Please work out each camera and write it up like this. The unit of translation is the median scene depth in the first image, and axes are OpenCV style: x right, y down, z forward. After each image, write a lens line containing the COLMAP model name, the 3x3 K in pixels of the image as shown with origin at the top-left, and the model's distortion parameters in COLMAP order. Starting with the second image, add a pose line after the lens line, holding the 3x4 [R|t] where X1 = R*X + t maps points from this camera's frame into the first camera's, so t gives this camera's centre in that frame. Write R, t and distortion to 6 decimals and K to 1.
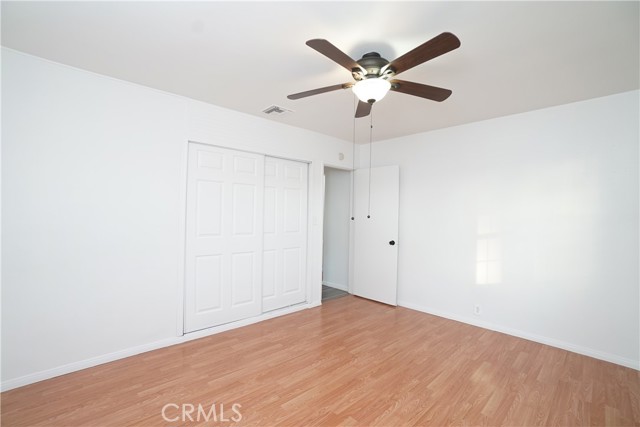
lens RADIAL K [[277.0, 0, 323.1], [0, 277.0, 214.5], [0, 0, 1]] dist [-0.000514, 0.000019]
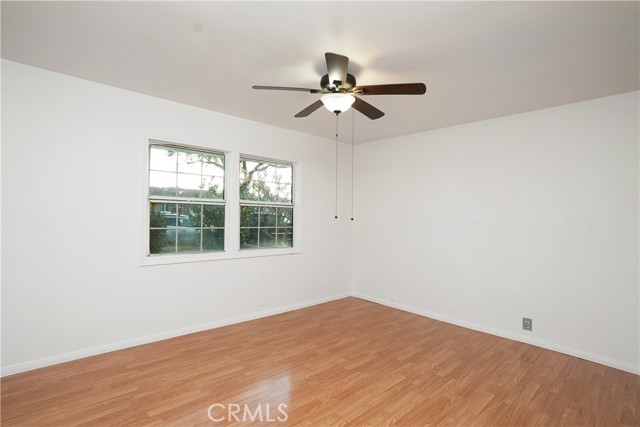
lens RADIAL K [[293.0, 0, 316.3], [0, 293.0, 212.5], [0, 0, 1]] dist [-0.000701, -0.000057]
pose [[-0.997422, -0.045812, 0.055235, 0.177252], [-0.046335, 0.998892, -0.008213, 0.004984], [-0.054797, -0.010751, -0.998440, 2.051805]]
